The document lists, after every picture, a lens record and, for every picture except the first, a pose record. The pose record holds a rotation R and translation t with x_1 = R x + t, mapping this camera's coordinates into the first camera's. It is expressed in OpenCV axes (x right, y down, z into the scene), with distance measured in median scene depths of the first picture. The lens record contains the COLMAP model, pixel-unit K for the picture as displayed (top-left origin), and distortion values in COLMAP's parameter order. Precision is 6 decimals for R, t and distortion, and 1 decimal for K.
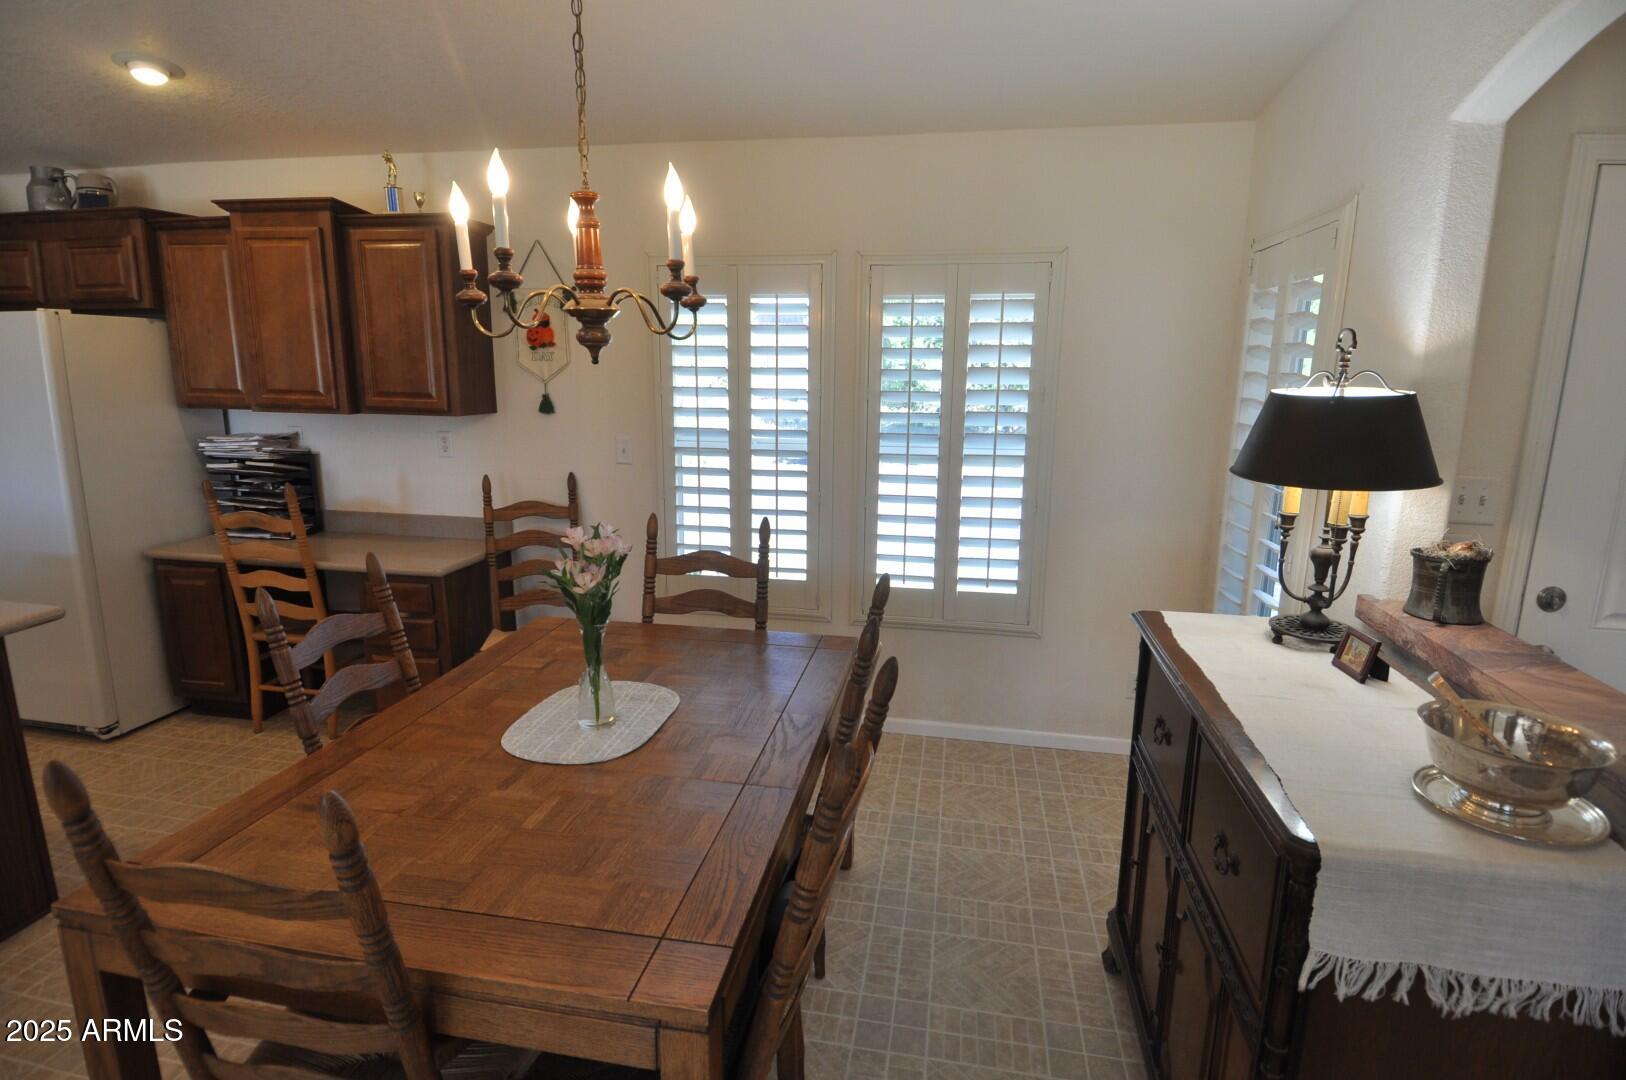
lens RADIAL K [[834.4, 0, 813.0], [0, 834.4, 540.0], [0, 0, 1]] dist [0.035228, -0.035807]
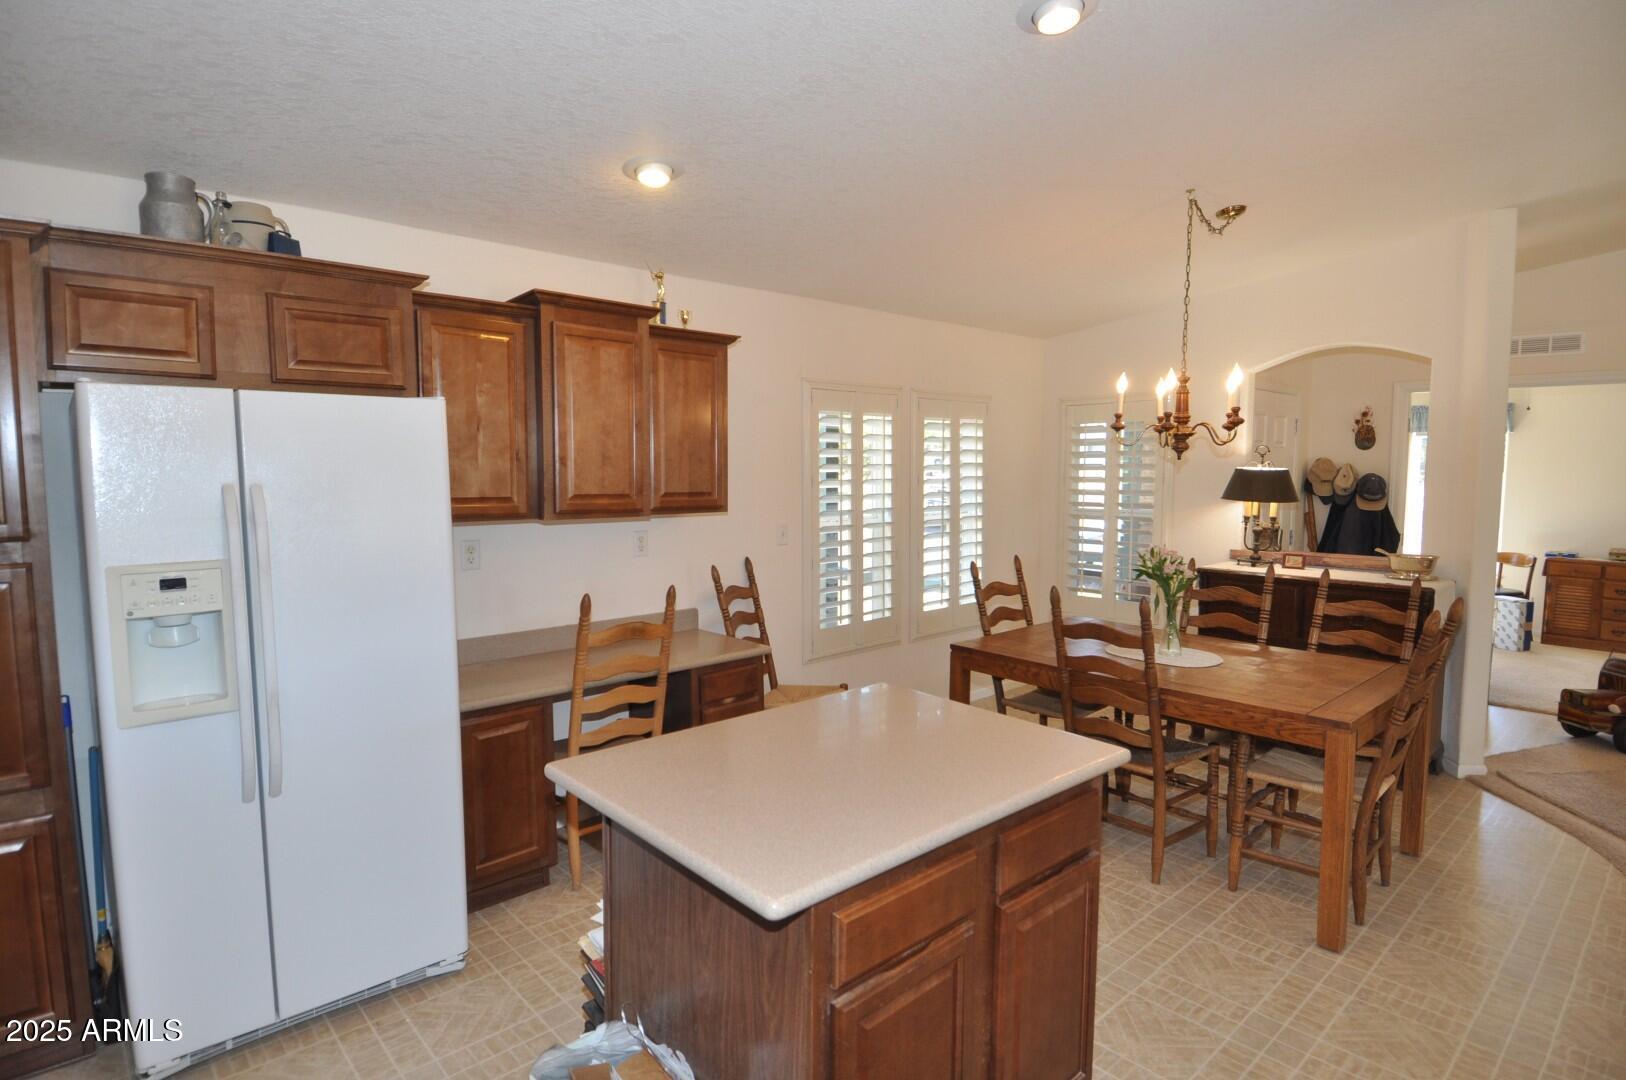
lens RADIAL K [[834.4, 0, 813.0], [0, 834.4, 540.0], [0, 0, 1]] dist [0.035228, -0.035807]
pose [[0.610299, -0.081101, 0.788009, -1.580243], [0.173080, 0.984363, -0.032738, -0.071662], [-0.773032, 0.156369, 0.614793, 0.318348]]
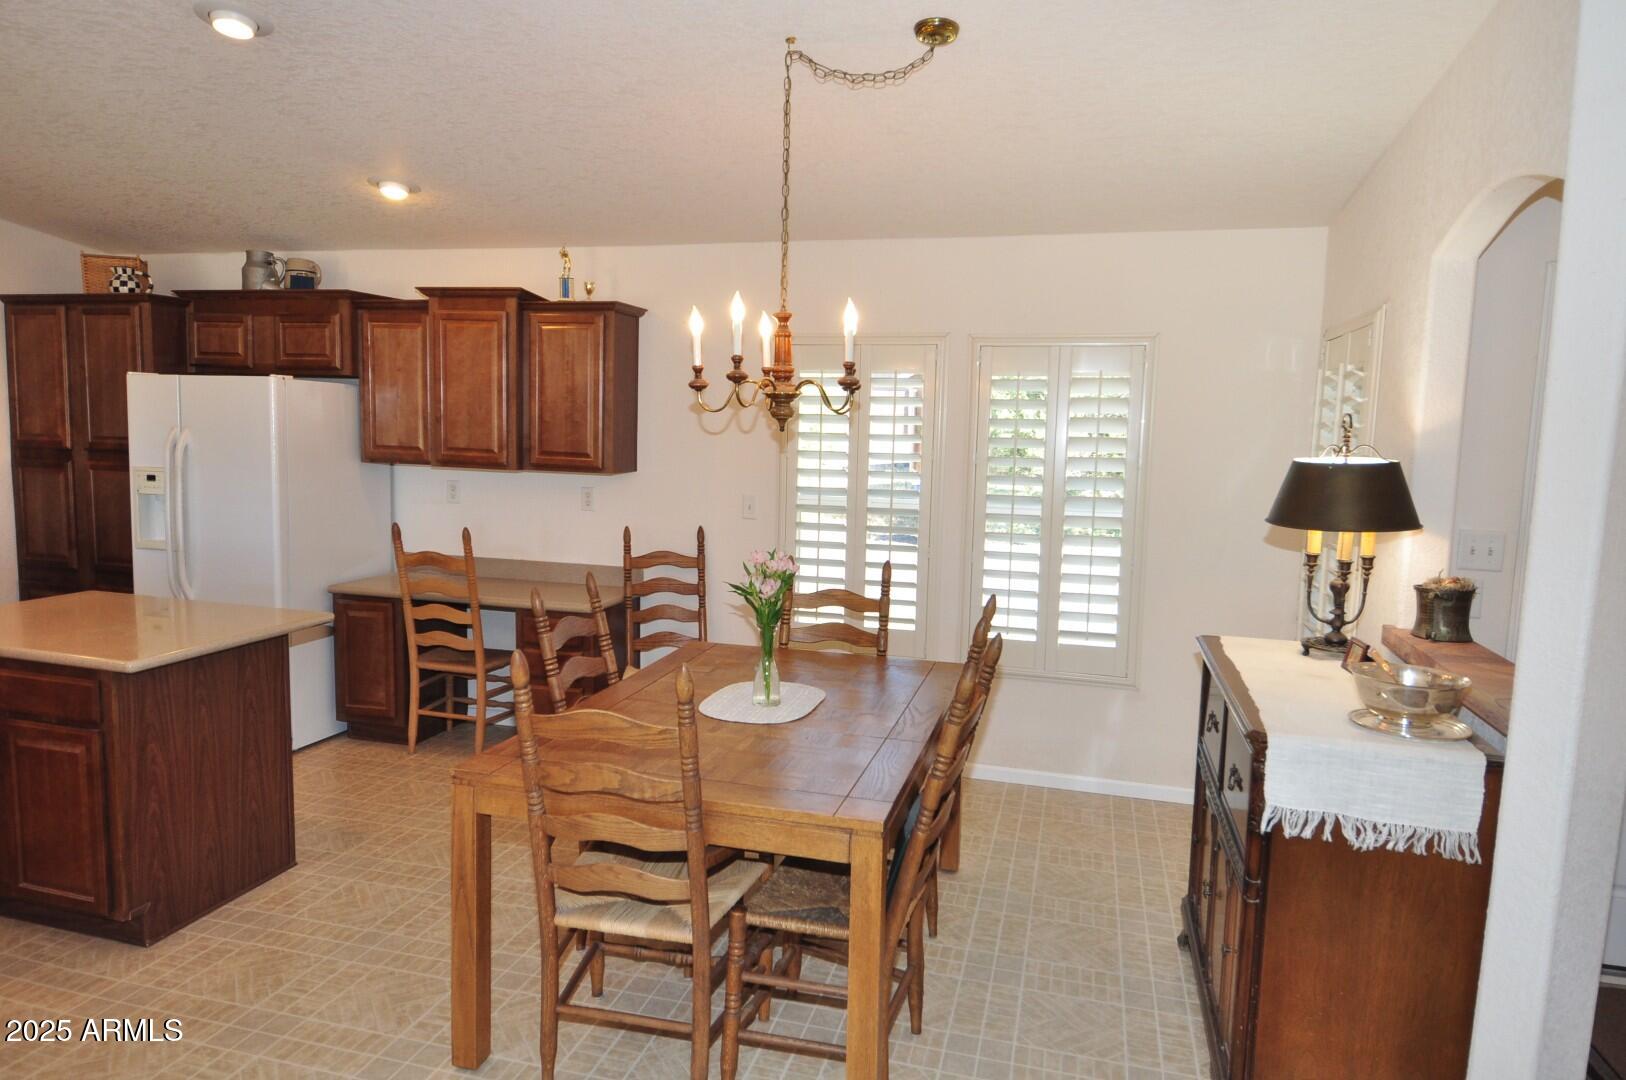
lens RADIAL K [[1000.4, 0, 813.0], [0, 1000.4, 540.0], [0, 0, 1]] dist [0.048506, -0.000872]
pose [[0.995998, 0.024440, -0.085964, -0.042263], [-0.032696, 0.994846, -0.095986, 0.081505], [0.083175, 0.098412, 0.991664, -0.404560]]
